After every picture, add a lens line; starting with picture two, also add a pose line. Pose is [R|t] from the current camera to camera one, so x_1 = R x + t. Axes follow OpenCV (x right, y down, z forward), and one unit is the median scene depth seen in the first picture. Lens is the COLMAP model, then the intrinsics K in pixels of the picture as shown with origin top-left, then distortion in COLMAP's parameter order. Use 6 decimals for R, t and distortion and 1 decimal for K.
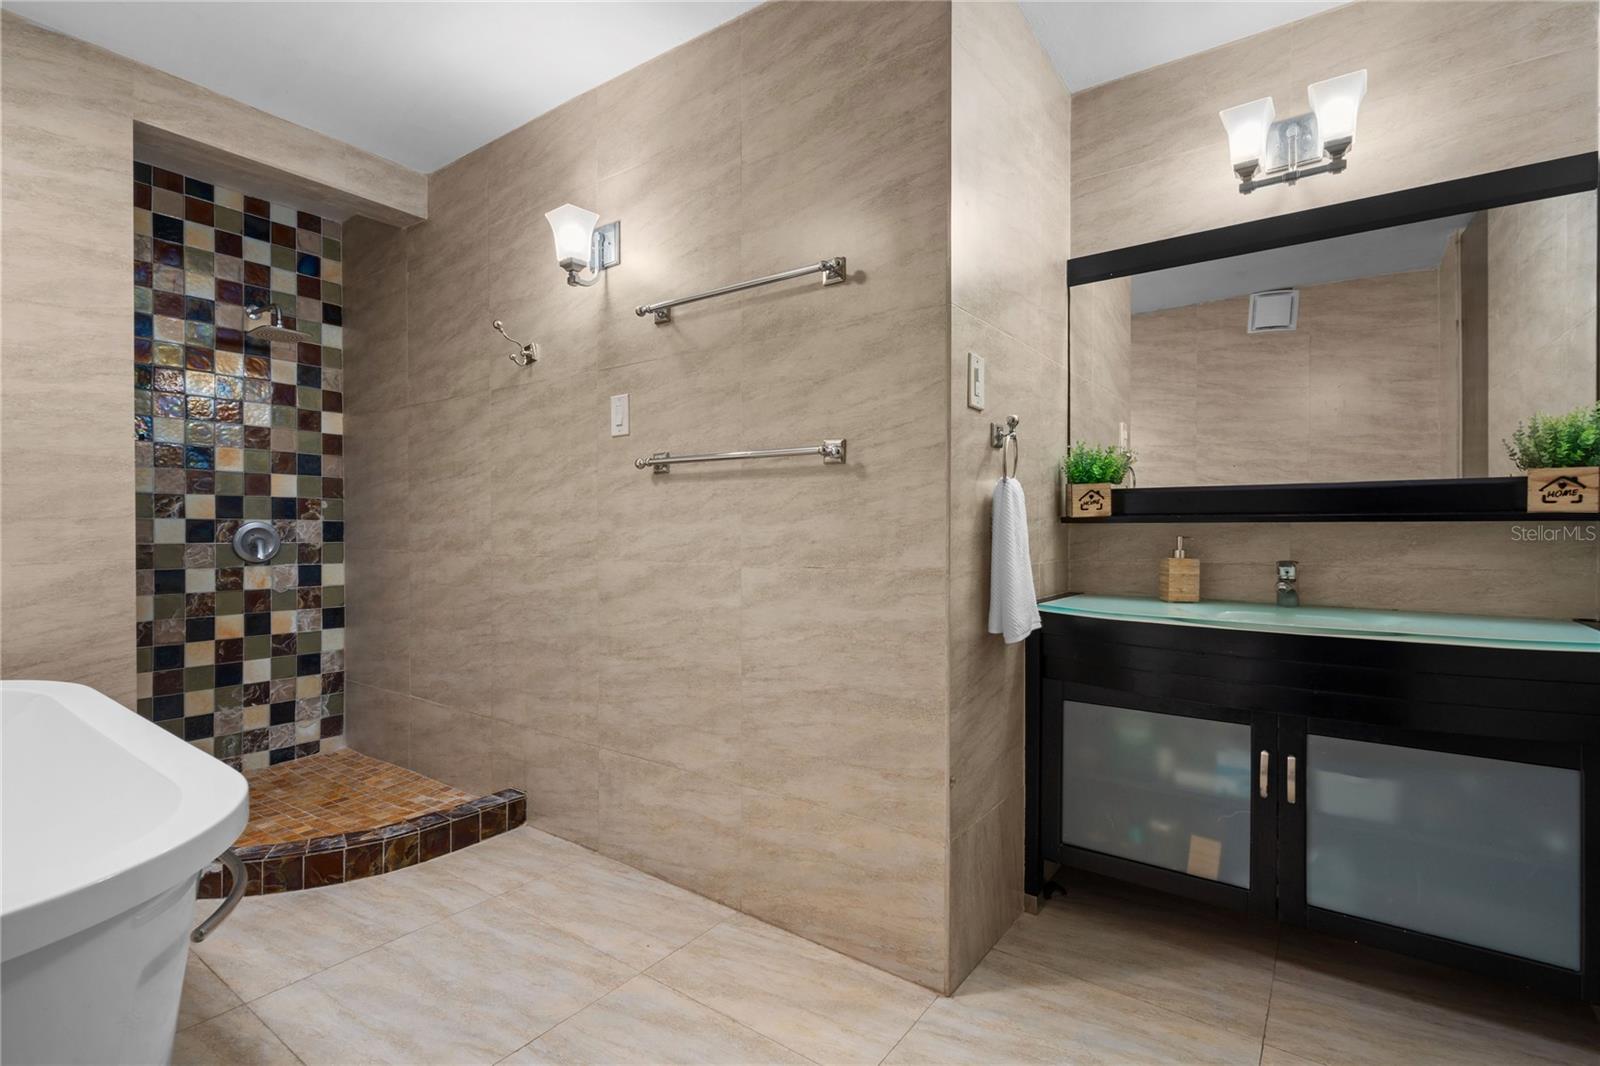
lens RADIAL K [[750.5, 0, 800.0], [0, 750.5, 533.0], [0, 0, 1]] dist [-0.001128, 0.000159]
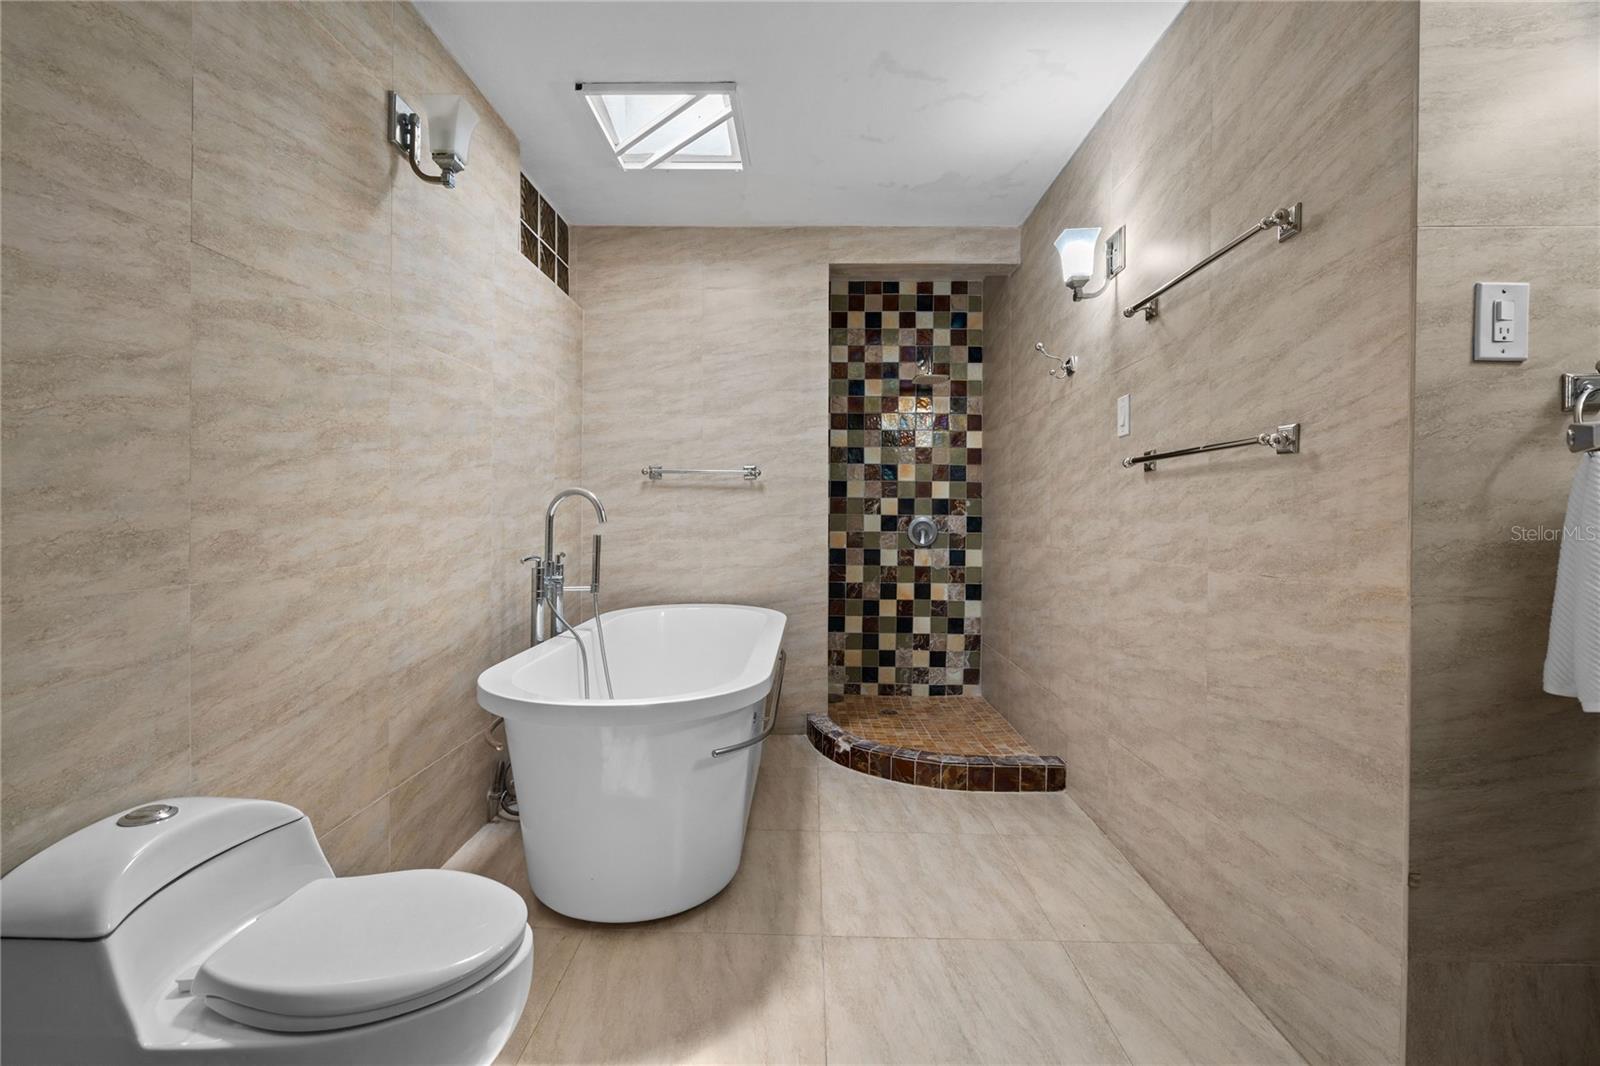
lens RADIAL K [[717.2, 0, 796.6], [0, 717.2, 525.5], [0, 0, 1]] dist [-0.000756, 0.000372]
pose [[0.576046, 0.012938, -0.817315, 0.313491], [-0.011036, 0.999907, 0.008051, -0.010429], [0.817343, 0.004382, 0.576135, 0.075645]]
